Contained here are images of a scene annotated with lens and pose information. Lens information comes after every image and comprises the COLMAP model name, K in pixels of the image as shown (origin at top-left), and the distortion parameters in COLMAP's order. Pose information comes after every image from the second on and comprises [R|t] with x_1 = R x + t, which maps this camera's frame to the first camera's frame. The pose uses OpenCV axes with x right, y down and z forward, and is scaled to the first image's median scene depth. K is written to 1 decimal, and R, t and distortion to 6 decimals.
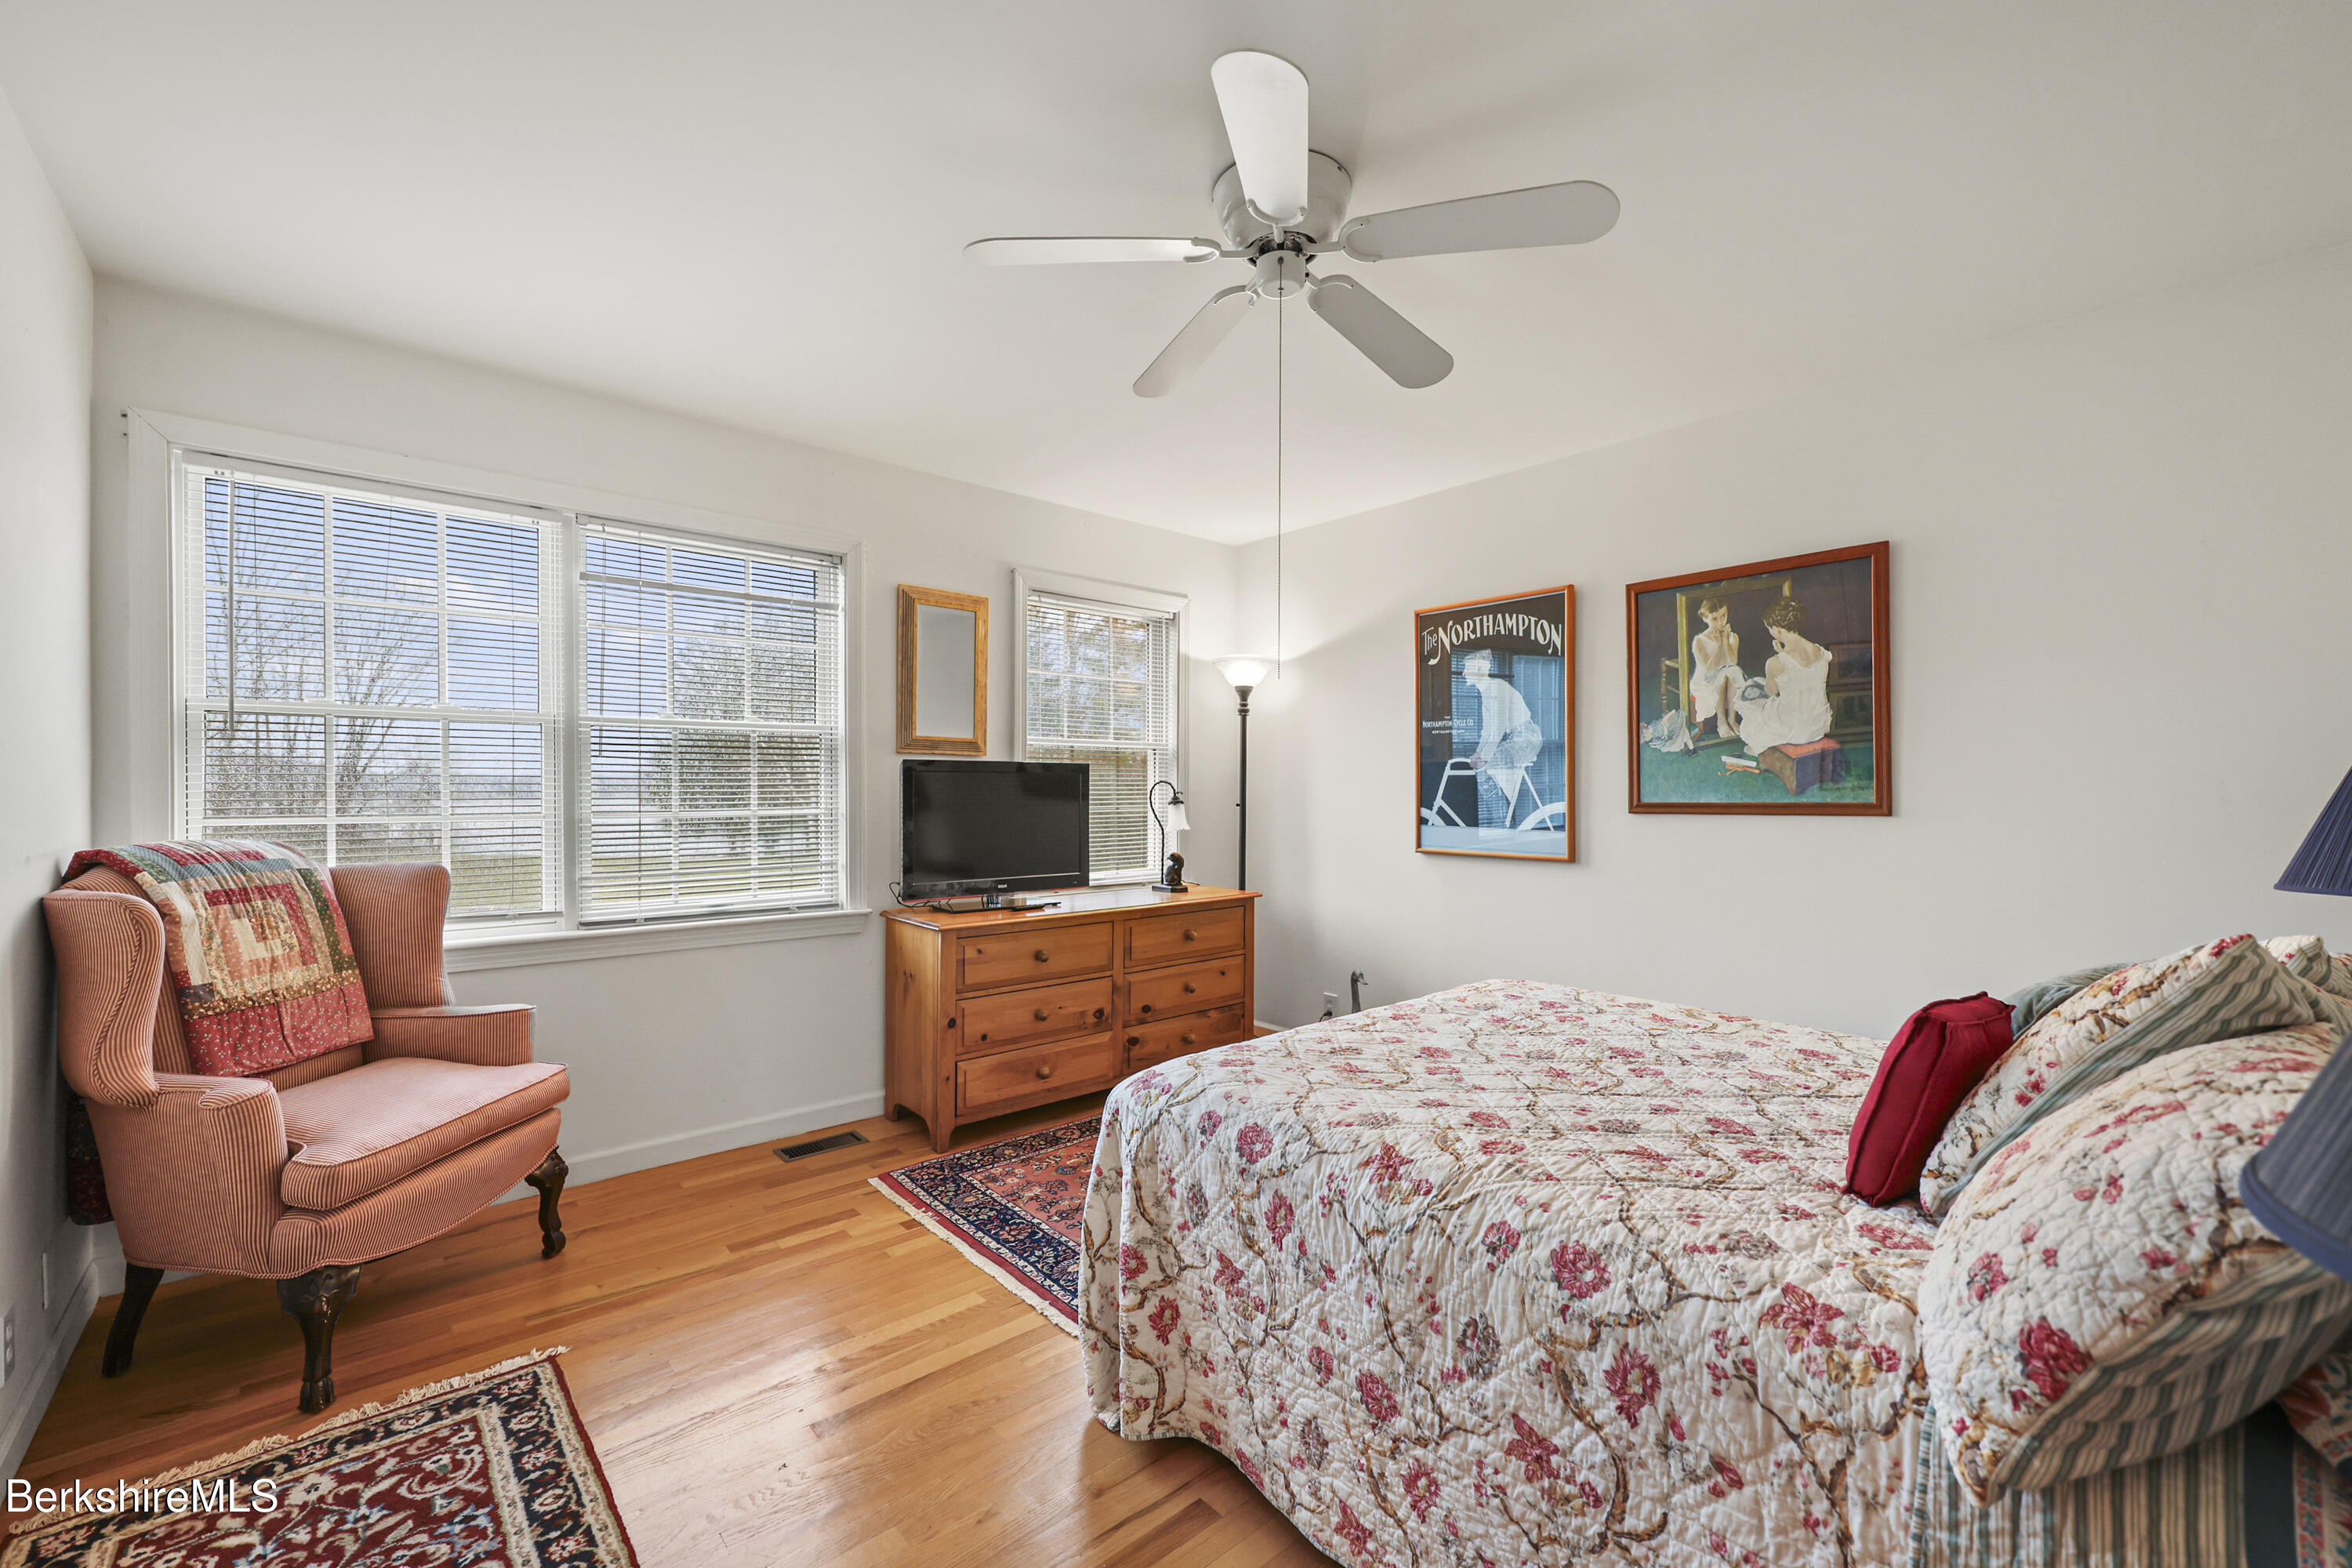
lens RADIAL K [[946.8, 0, 1179.1], [0, 946.8, 773.9], [0, 0, 1]] dist [-0.000313, 0.000130]
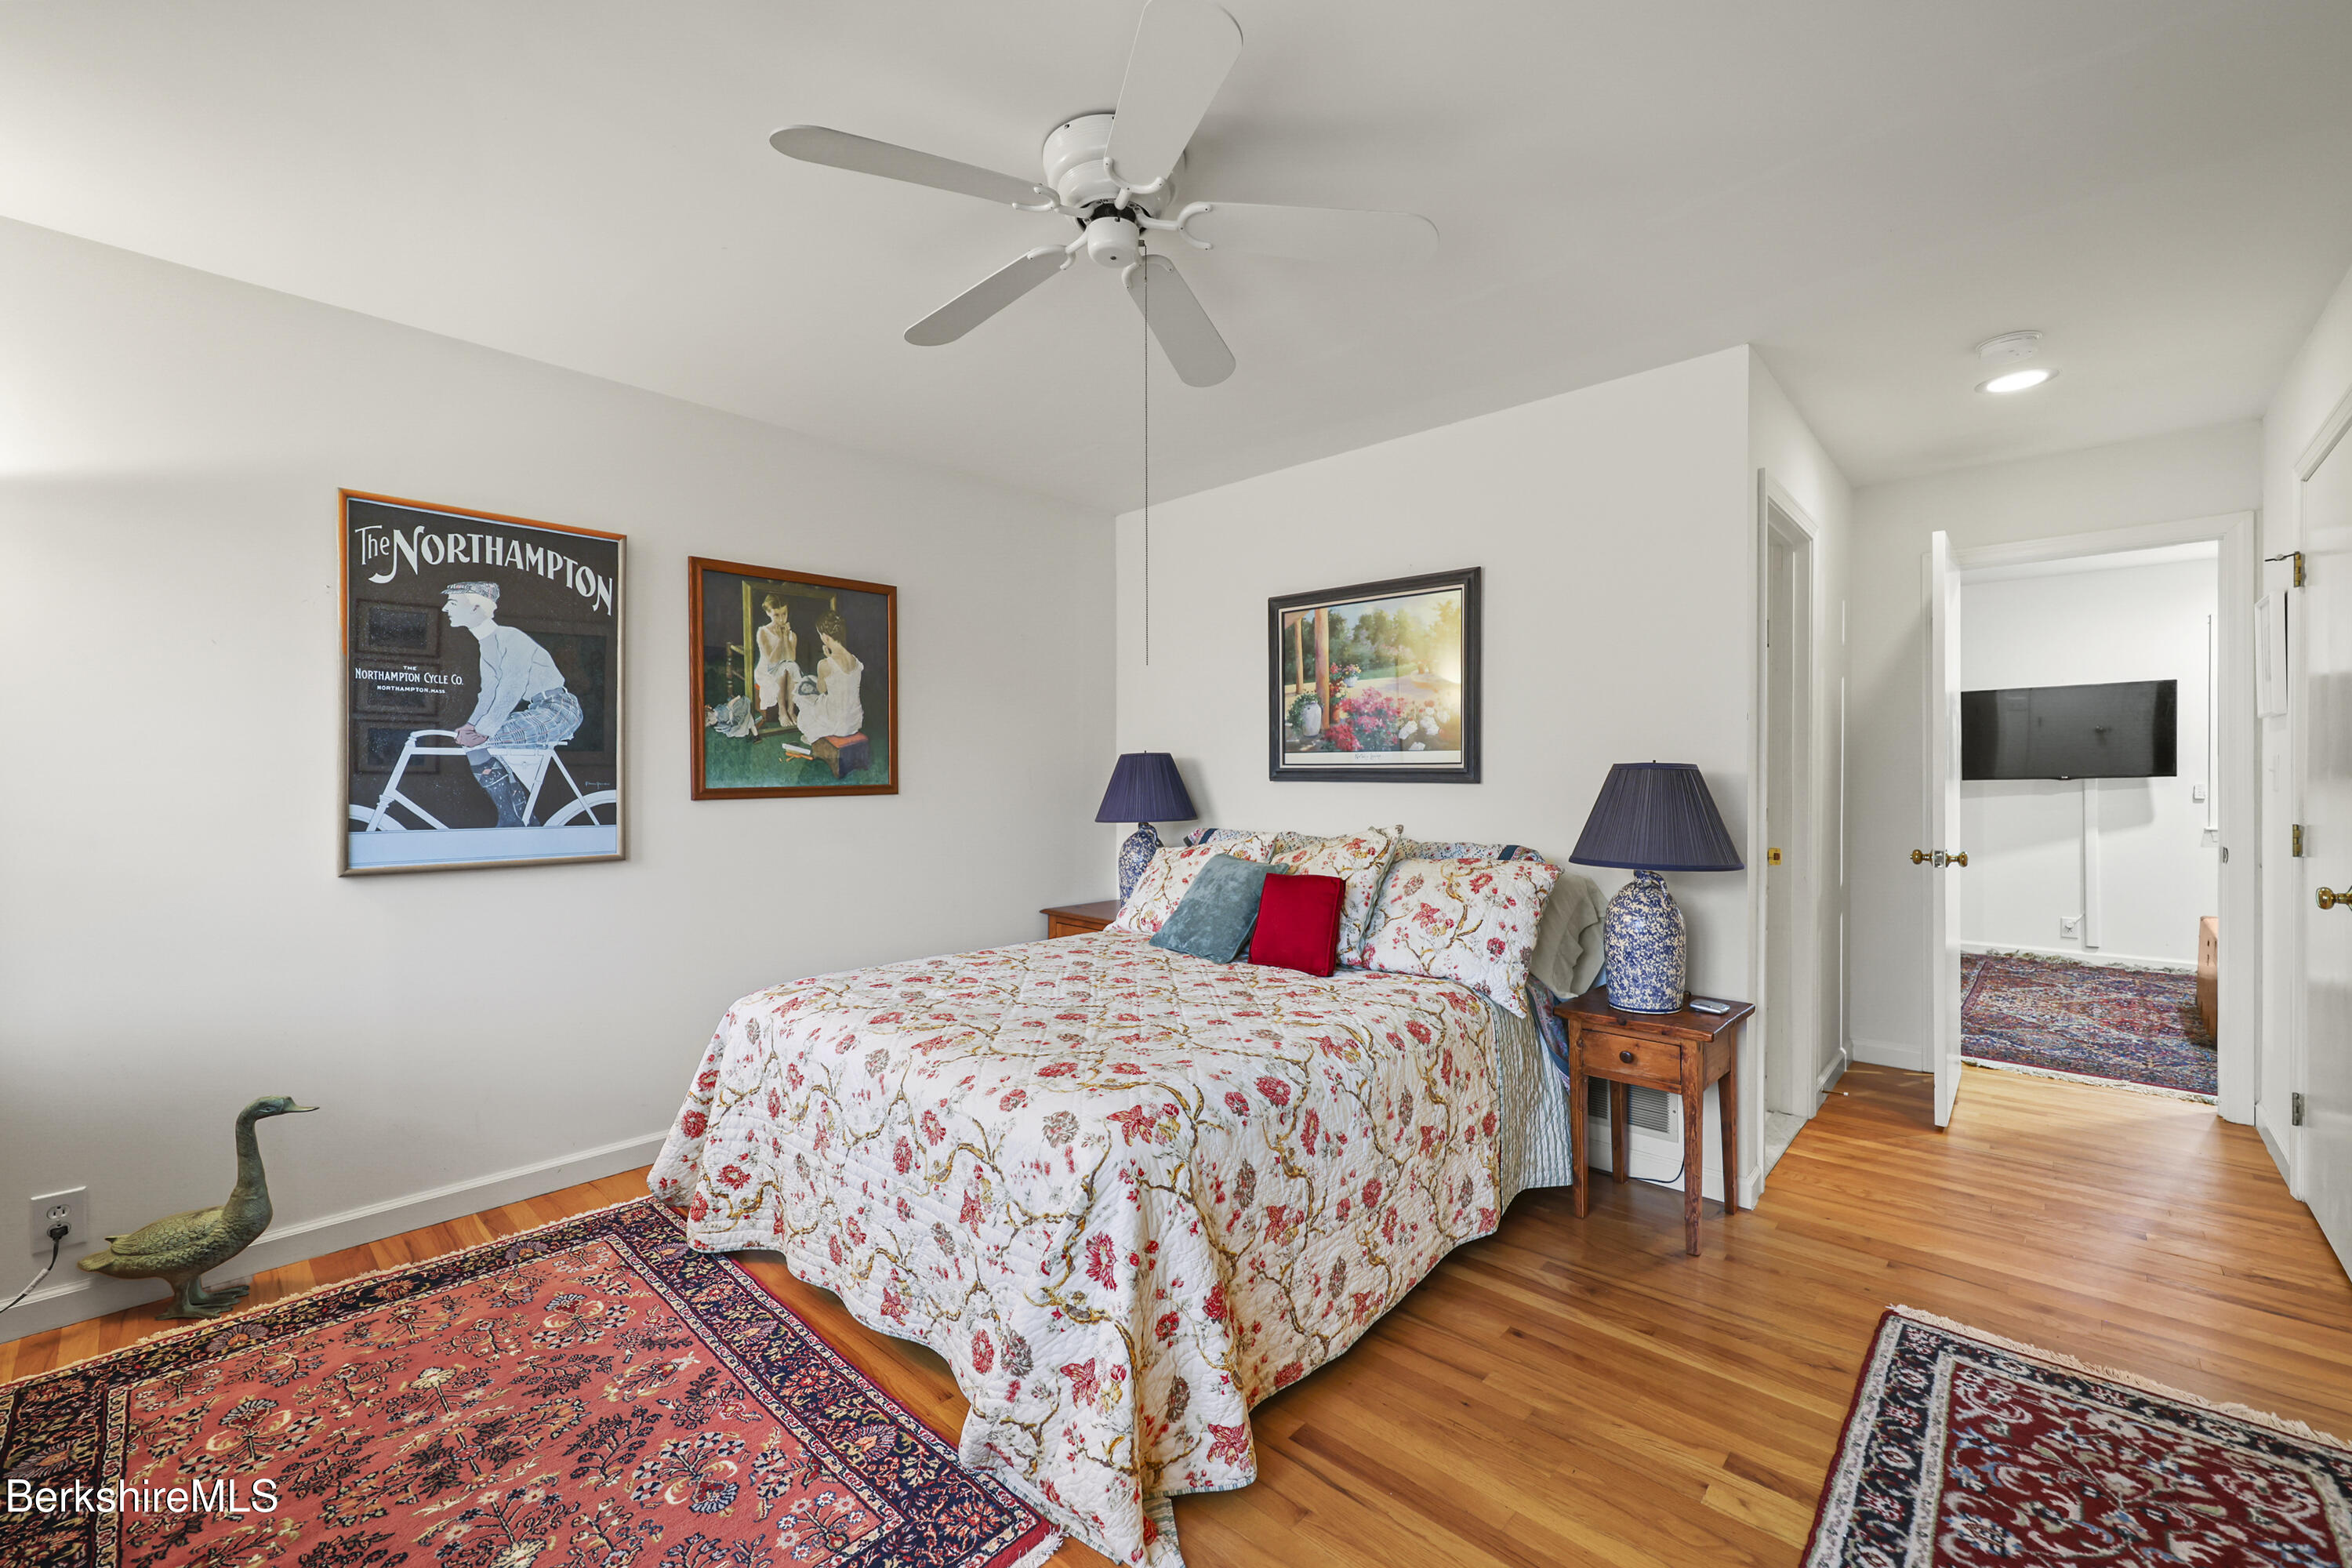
lens RADIAL K [[946.8, 0, 1179.1], [0, 946.8, 773.9], [0, 0, 1]] dist [-0.000313, 0.000130]
pose [[-0.096209, -0.000148, 0.995361, -0.541189], [-0.012764, 0.999918, -0.001085, 0.010953], [-0.995279, -0.012809, -0.096203, 0.650277]]
